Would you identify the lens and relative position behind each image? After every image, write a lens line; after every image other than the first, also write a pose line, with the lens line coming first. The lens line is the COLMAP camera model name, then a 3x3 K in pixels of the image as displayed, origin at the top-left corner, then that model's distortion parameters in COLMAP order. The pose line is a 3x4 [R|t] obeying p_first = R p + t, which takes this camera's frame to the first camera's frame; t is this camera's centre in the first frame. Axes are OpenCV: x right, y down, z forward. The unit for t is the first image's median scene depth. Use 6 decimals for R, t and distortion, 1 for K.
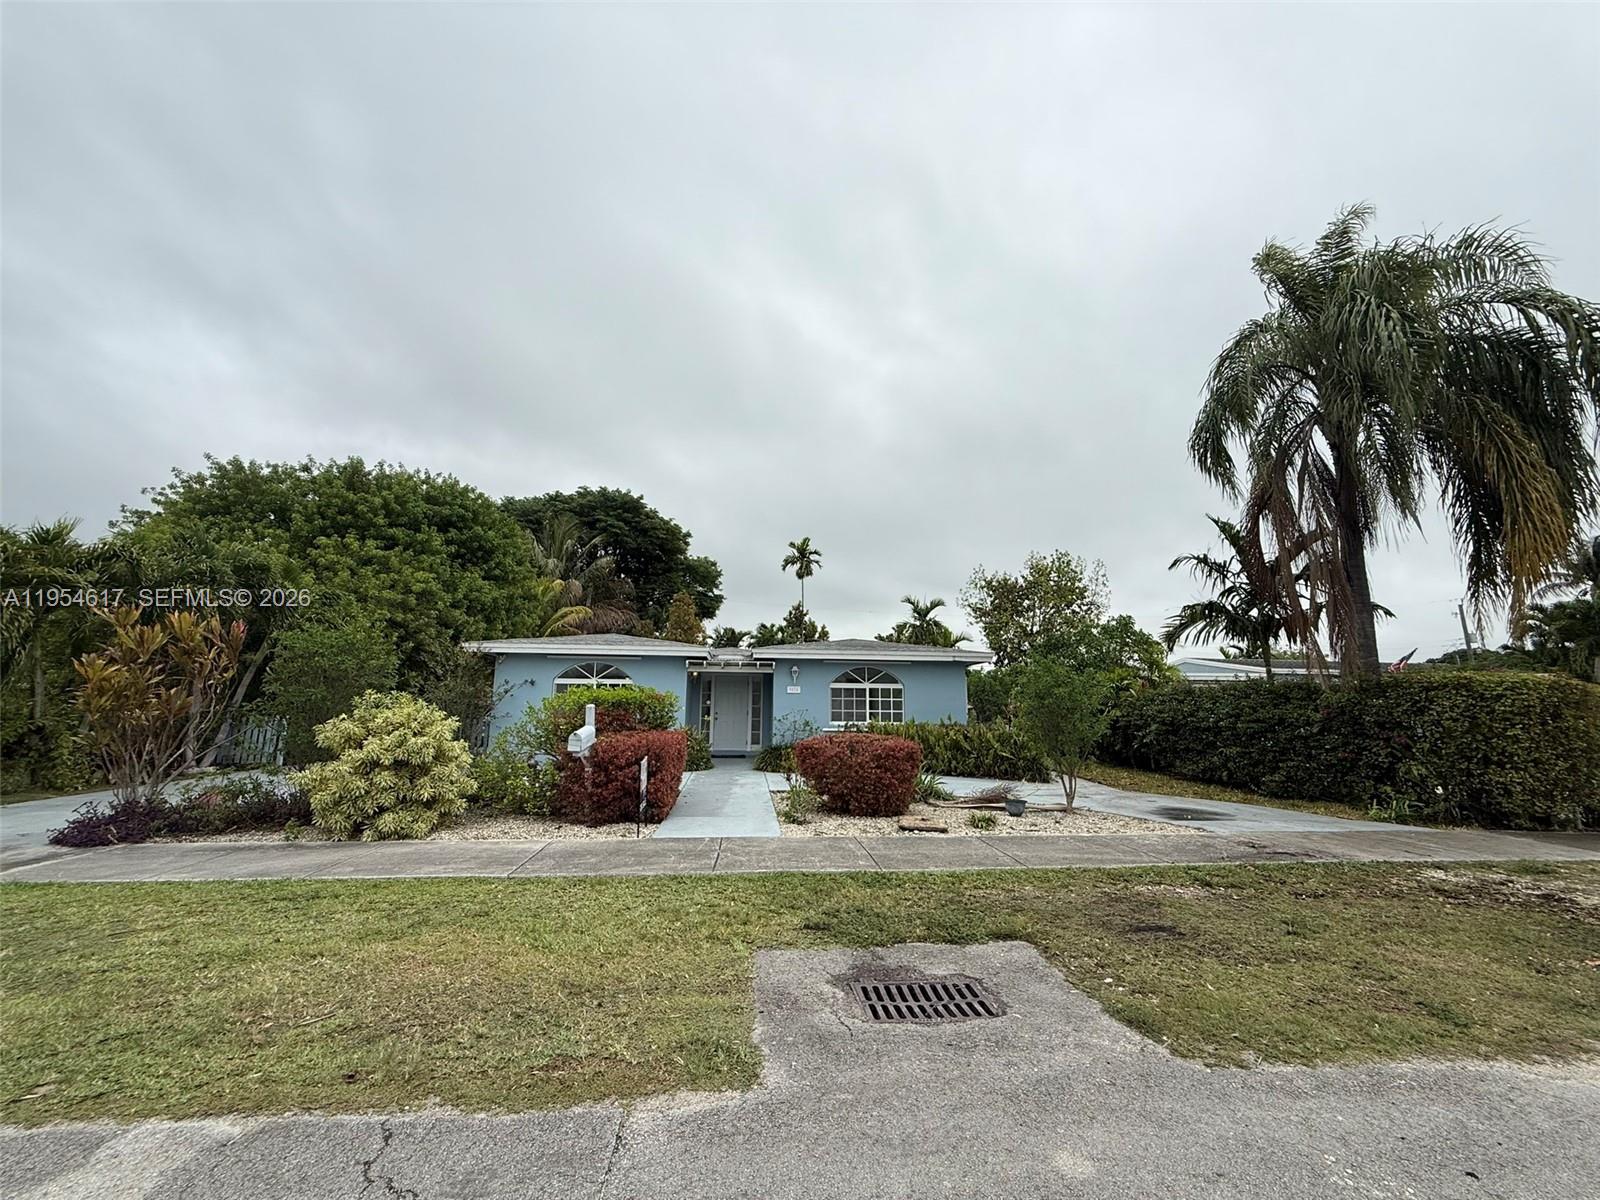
lens RADIAL K [[635.4, 0, 798.9], [0, 635.4, 602.7], [0, 0, 1]] dist [-0.000561, -0.000085]
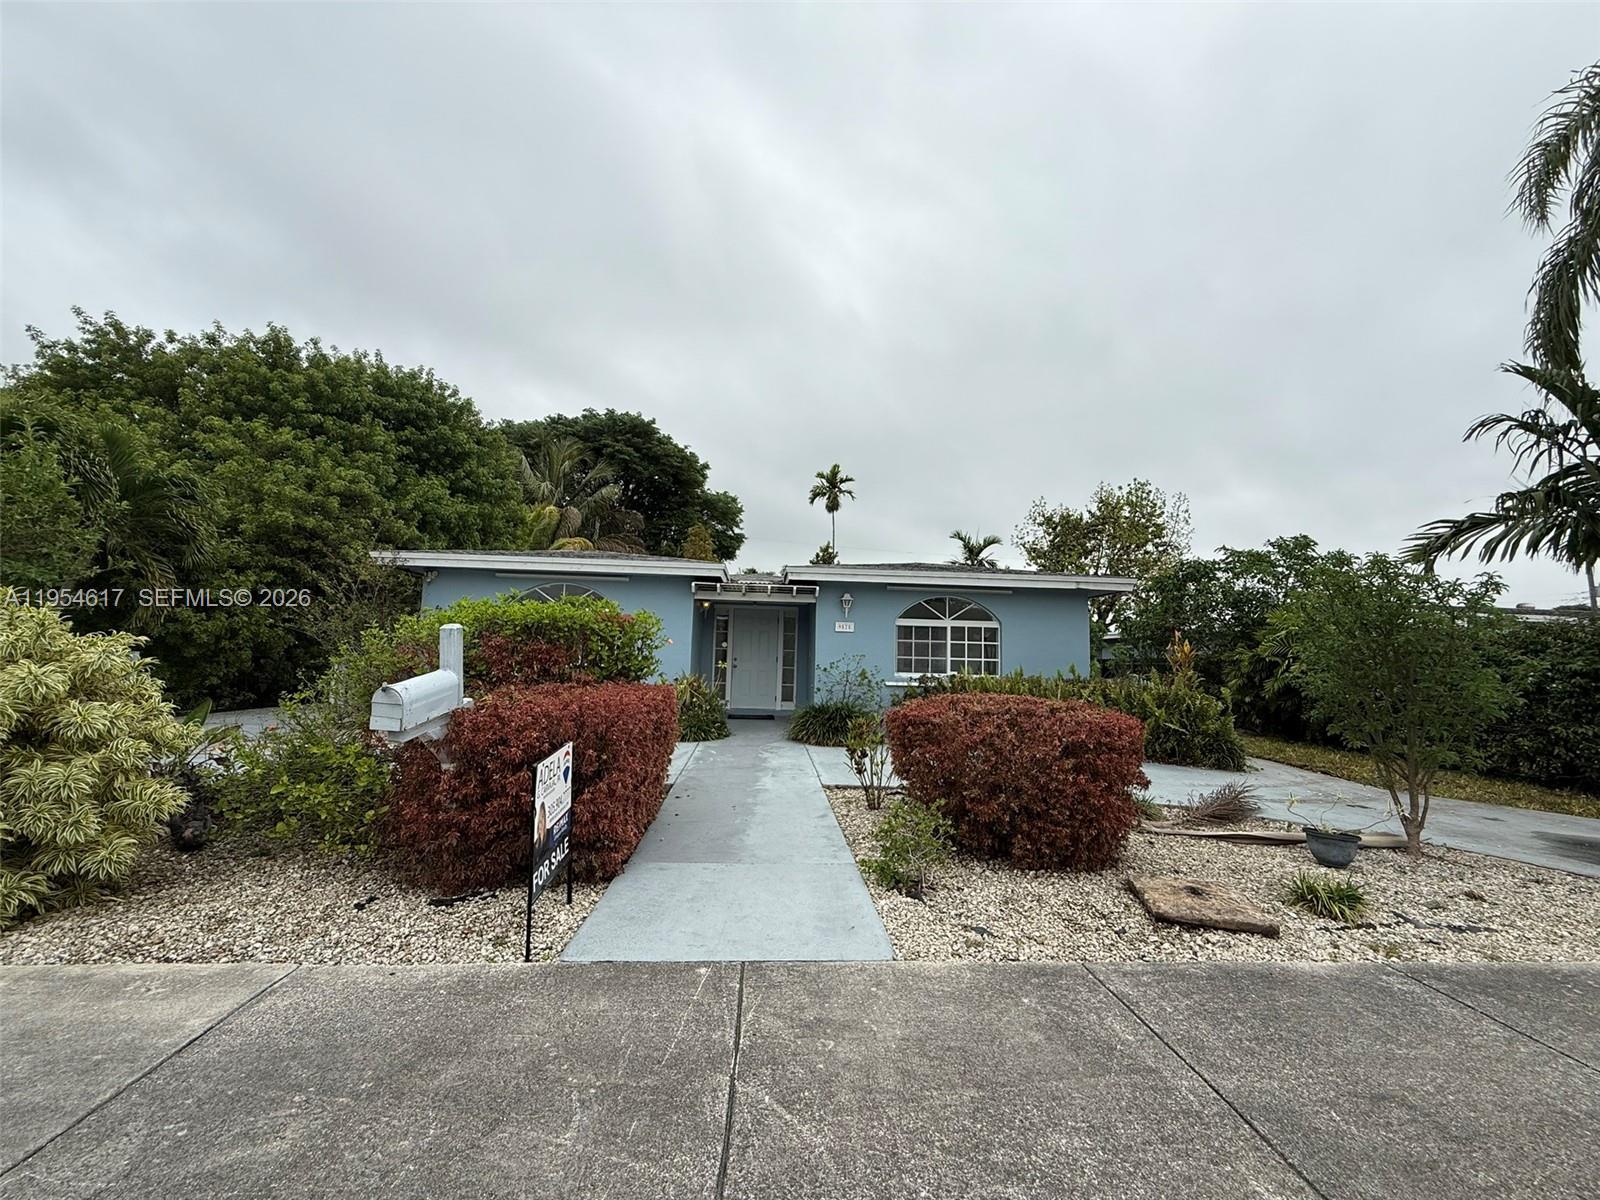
lens RADIAL K [[635.4, 0, 799.6], [0, 635.4, 598.4], [0, 0, 1]] dist [-0.000561, -0.000085]
pose [[0.999456, 0.014157, -0.029798, -0.028908], [-0.012104, 0.997615, 0.067956, 0.044954], [0.030689, -0.067558, 0.997243, 0.230574]]
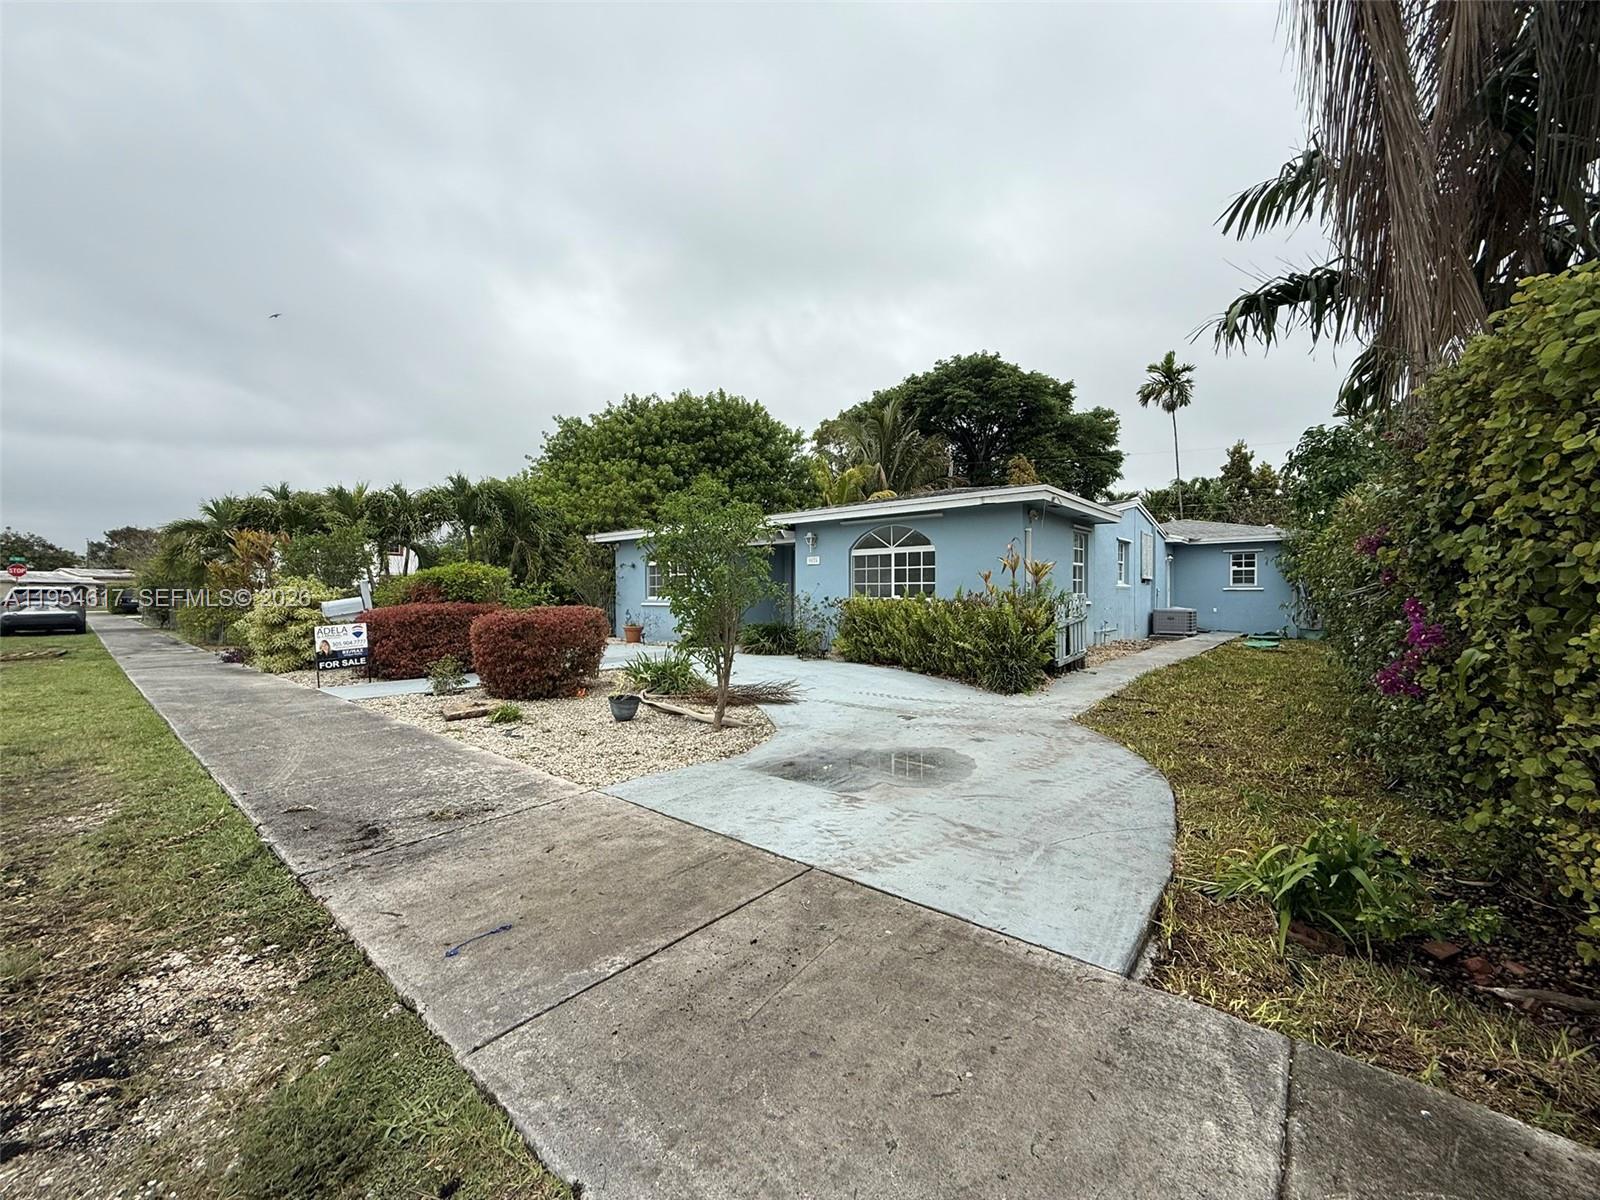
lens RADIAL K [[635.4, 0, 805.4], [0, 635.4, 608.9], [0, 0, 1]] dist [-0.000561, -0.000085]
pose [[0.707330, 0.003215, -0.706876, 0.448004], [0.129777, 0.982402, 0.134329, 0.065591], [0.694869, -0.186751, 0.694465, 0.303476]]
